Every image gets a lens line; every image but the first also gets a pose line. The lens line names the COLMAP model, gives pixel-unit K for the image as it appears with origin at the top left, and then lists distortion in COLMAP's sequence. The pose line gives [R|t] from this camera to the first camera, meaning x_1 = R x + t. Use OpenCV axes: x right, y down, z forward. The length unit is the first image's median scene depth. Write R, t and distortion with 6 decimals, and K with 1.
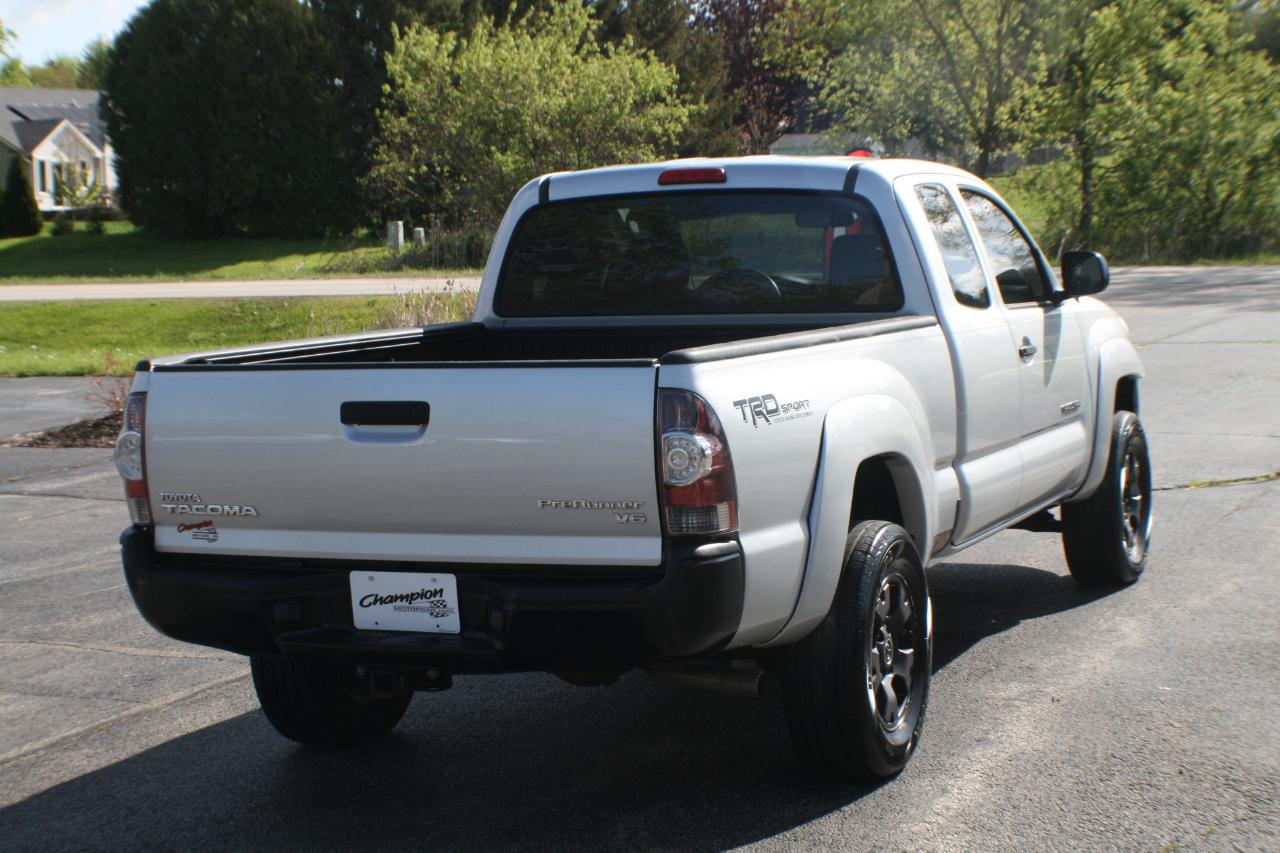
lens RADIAL K [[2396.0, 0, 641.5], [0, 2396.0, 484.3], [0, 0, 1]] dist [-0.184013, 0.444206]
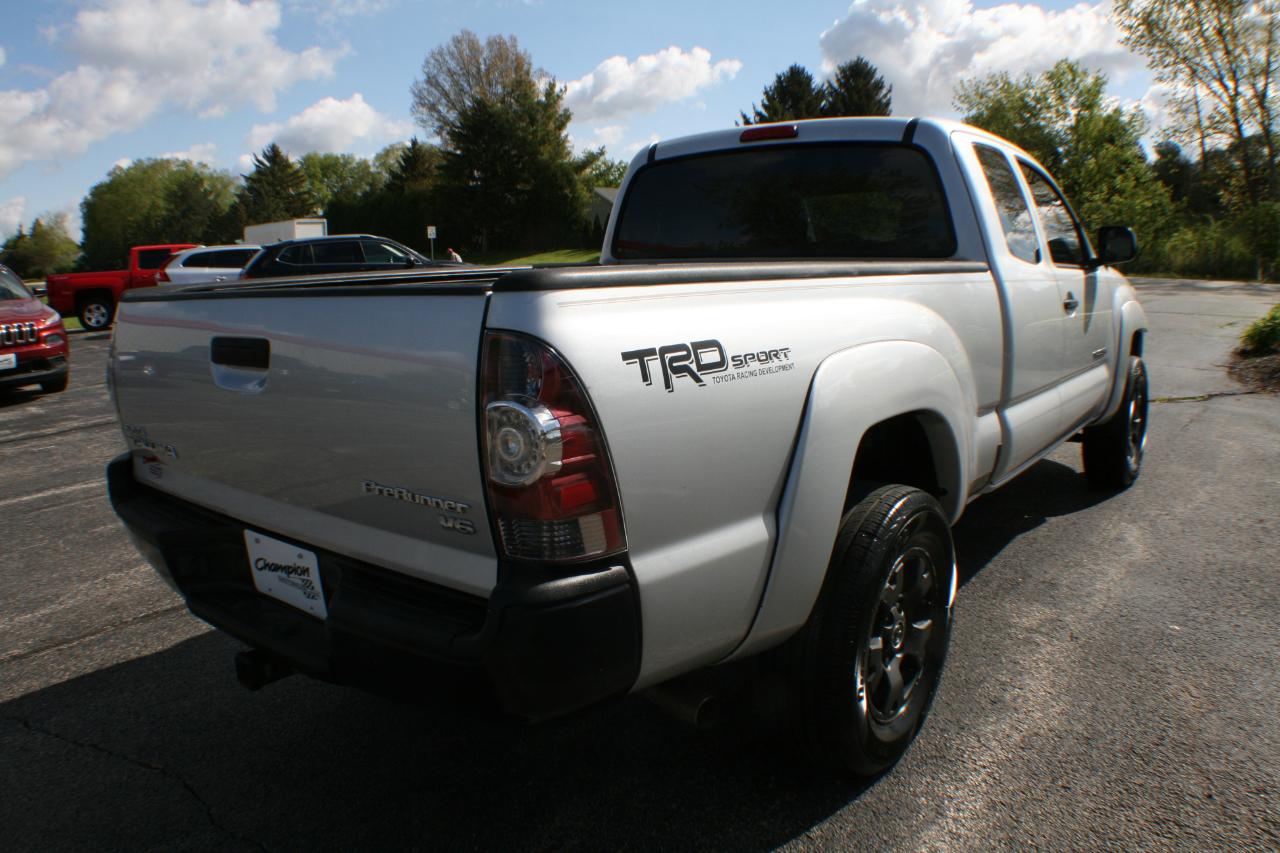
lens RADIAL K [[935.6, 0, 641.3], [0, 935.6, 451.3], [0, 0, 1]] dist [-0.235242, 0.085249]
pose [[0.965201, 0.064121, -0.253525, 0.080823], [-0.036872, 0.993157, 0.110811, -0.027134], [0.258895, -0.097607, 0.960961, 0.573857]]
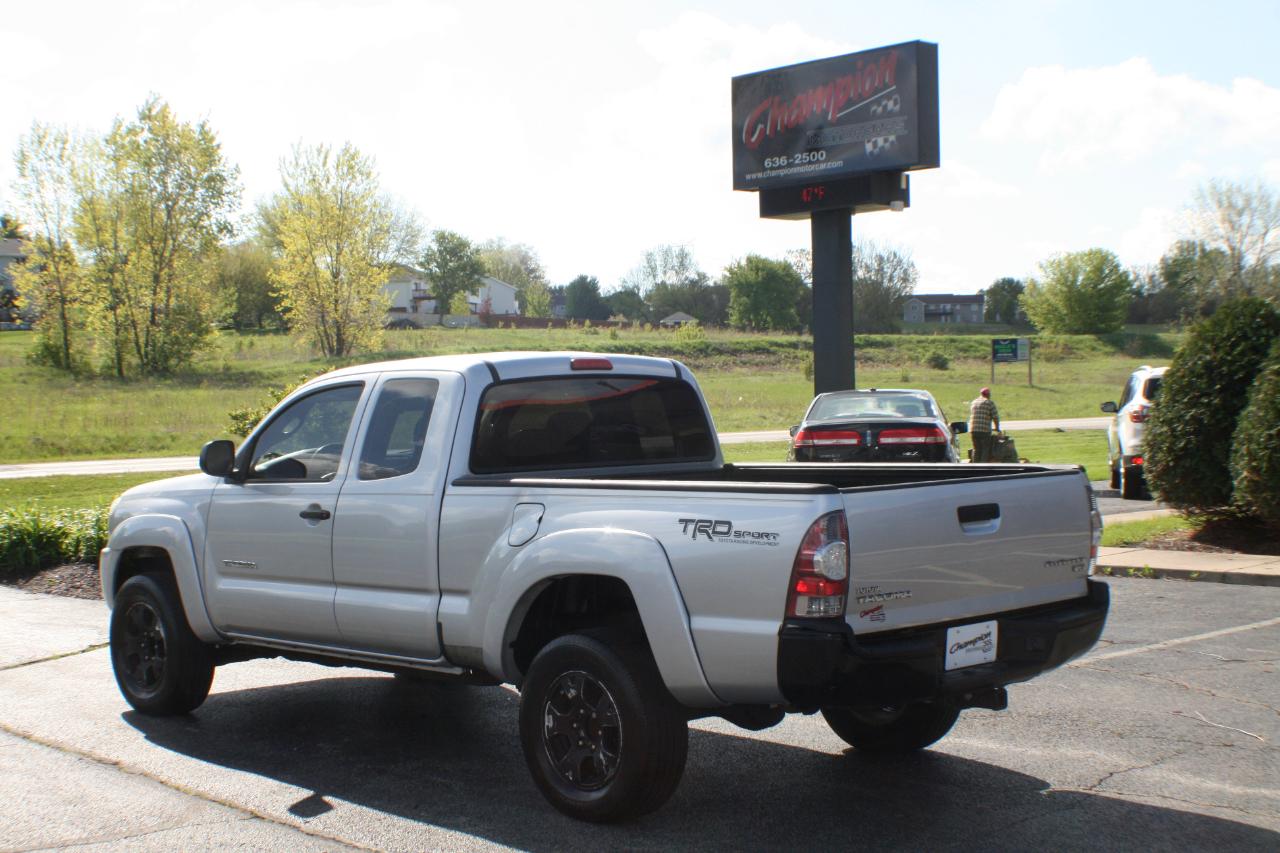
lens RADIAL K [[1897.2, 0, 639.0], [0, 1897.2, 481.7], [0, 0, 1]] dist [-0.173383, 0.085394]
pose [[0.397640, -0.017748, 0.917370, -0.956212], [0.113096, 0.993137, -0.029808, -0.029163], [-0.910545, 0.115604, 0.396918, 0.568077]]
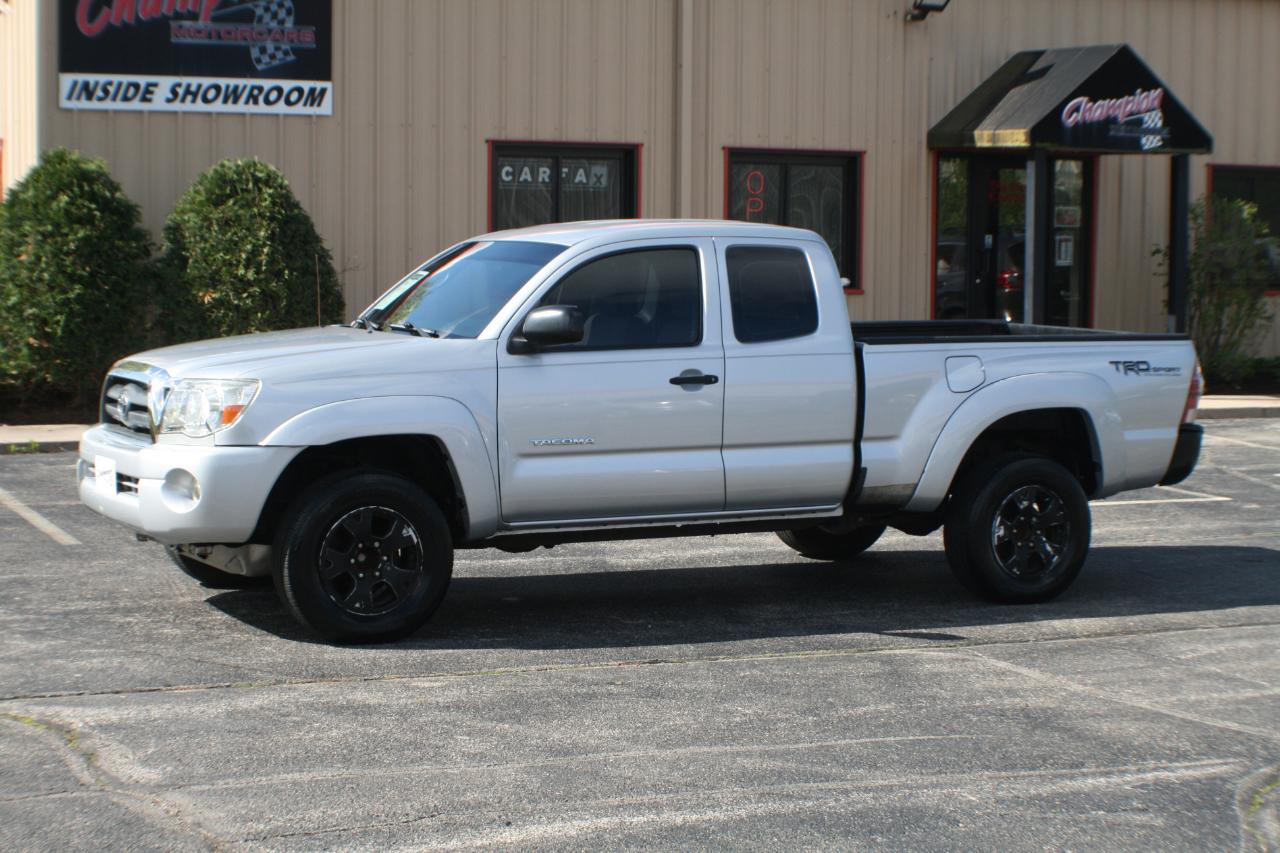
lens RADIAL K [[2342.4, 0, 643.8], [0, 2342.4, 520.2], [0, 0, 1]] dist [-0.128799, 0.061631]
pose [[-0.767567, -0.055513, 0.638560, -0.864358], [0.084795, 0.978692, 0.187008, -0.234980], [-0.635335, 0.197688, -0.746504, 2.182709]]
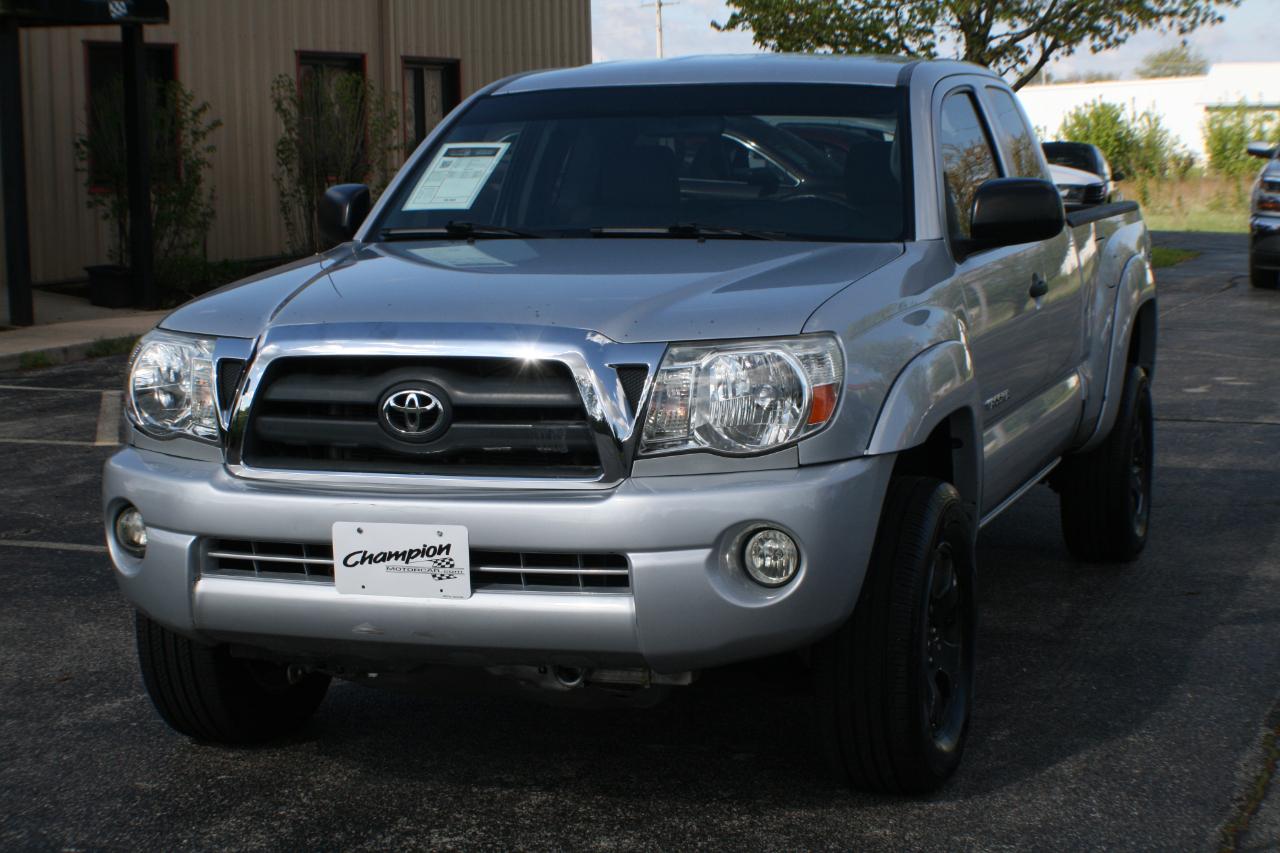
lens RADIAL K [[2342.4, 0, 643.8], [0, 2342.4, 520.2], [0, 0, 1]] dist [-0.128799, 0.061631]
pose [[-0.996928, 0.056838, -0.053889, 0.155667], [0.040114, 0.961463, 0.271992, -0.222459], [0.067272, 0.268995, -0.960789, 2.011244]]
